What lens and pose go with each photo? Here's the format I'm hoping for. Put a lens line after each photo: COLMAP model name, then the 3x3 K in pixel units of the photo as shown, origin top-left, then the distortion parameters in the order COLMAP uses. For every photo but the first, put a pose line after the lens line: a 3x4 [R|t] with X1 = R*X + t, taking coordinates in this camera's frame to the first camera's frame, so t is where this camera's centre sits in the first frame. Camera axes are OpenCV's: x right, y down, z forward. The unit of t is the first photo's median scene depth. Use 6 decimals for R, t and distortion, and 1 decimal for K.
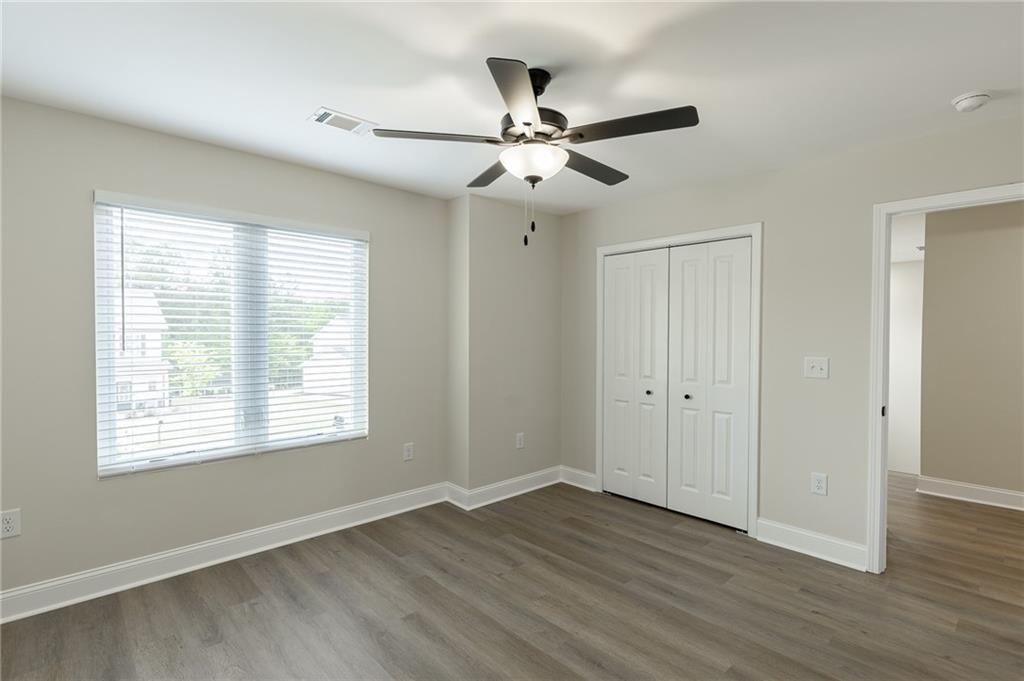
lens RADIAL K [[495.3, 0, 517.2], [0, 495.3, 336.8], [0, 0, 1]] dist [-0.015759, 0.003511]
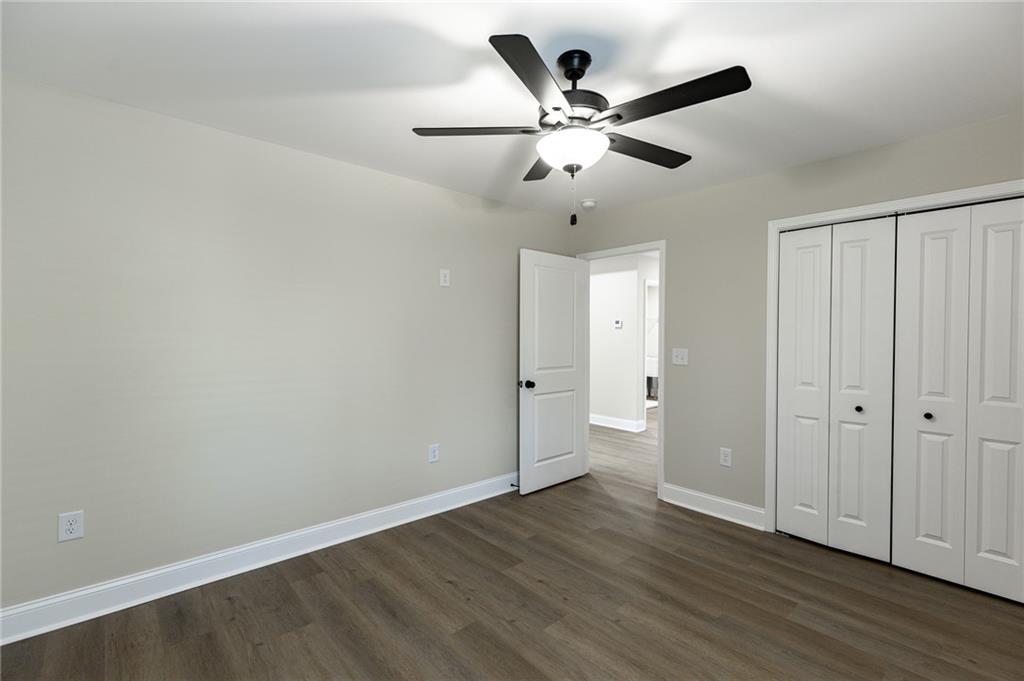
lens RADIAL K [[461.4, 0, 516.3], [0, 461.4, 337.0], [0, 0, 1]] dist [0.000644, -0.001351]
pose [[0.999998, 0.000354, 0.001984, -0.280005], [-0.000387, 0.999865, 0.016440, -0.009227], [-0.001978, -0.016441, 0.999863, 0.317037]]
